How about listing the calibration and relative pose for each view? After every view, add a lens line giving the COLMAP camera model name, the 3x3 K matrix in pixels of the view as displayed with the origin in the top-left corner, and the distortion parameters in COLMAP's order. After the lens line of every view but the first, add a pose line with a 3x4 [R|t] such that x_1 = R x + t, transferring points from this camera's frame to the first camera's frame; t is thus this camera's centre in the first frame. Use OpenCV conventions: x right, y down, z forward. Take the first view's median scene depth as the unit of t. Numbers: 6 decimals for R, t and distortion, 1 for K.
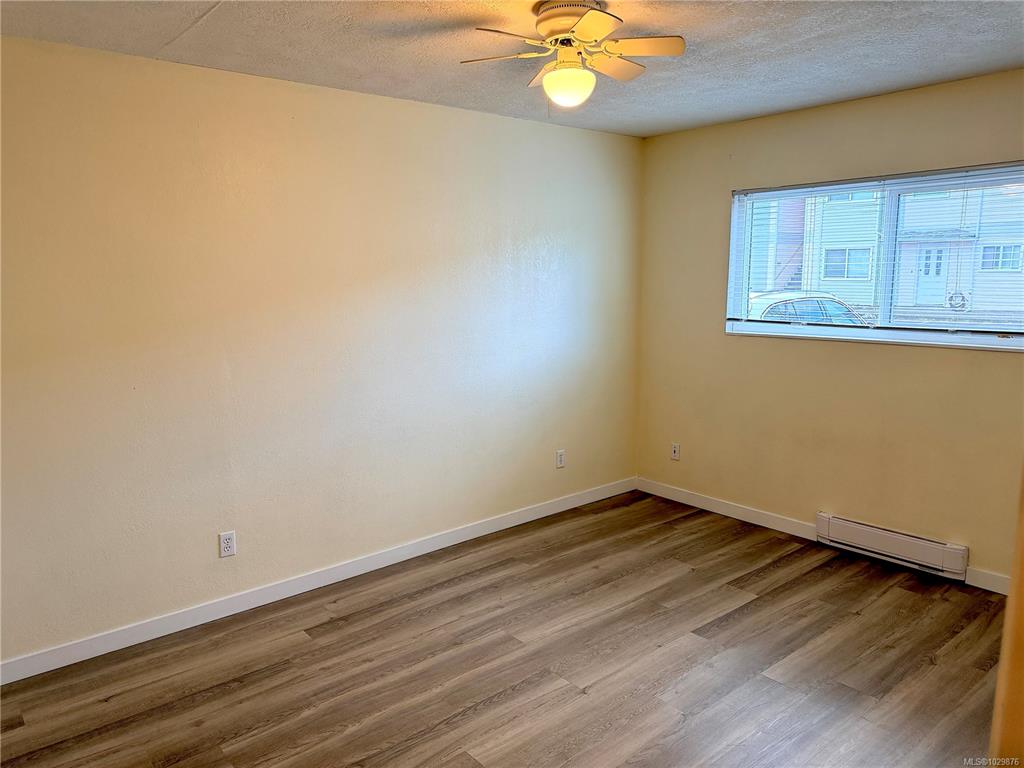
lens RADIAL K [[727.2, 0, 516.6], [0, 727.2, 384.8], [0, 0, 1]] dist [0.106608, -0.125565]
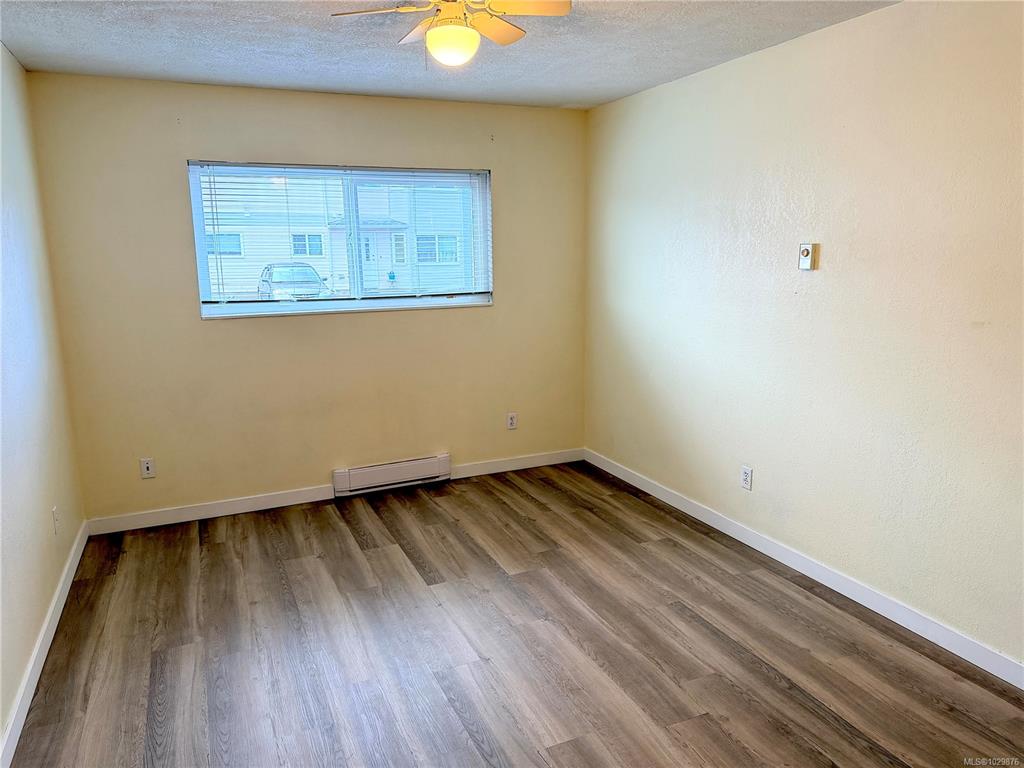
lens RADIAL K [[727.2, 0, 516.6], [0, 727.2, 384.8], [0, 0, 1]] dist [0.106608, -0.125565]
pose [[0.272582, -0.171546, 0.946716, -0.546277], [0.159579, 0.978409, 0.131342, -0.054300], [-0.948806, 0.115275, 0.294071, 0.428078]]
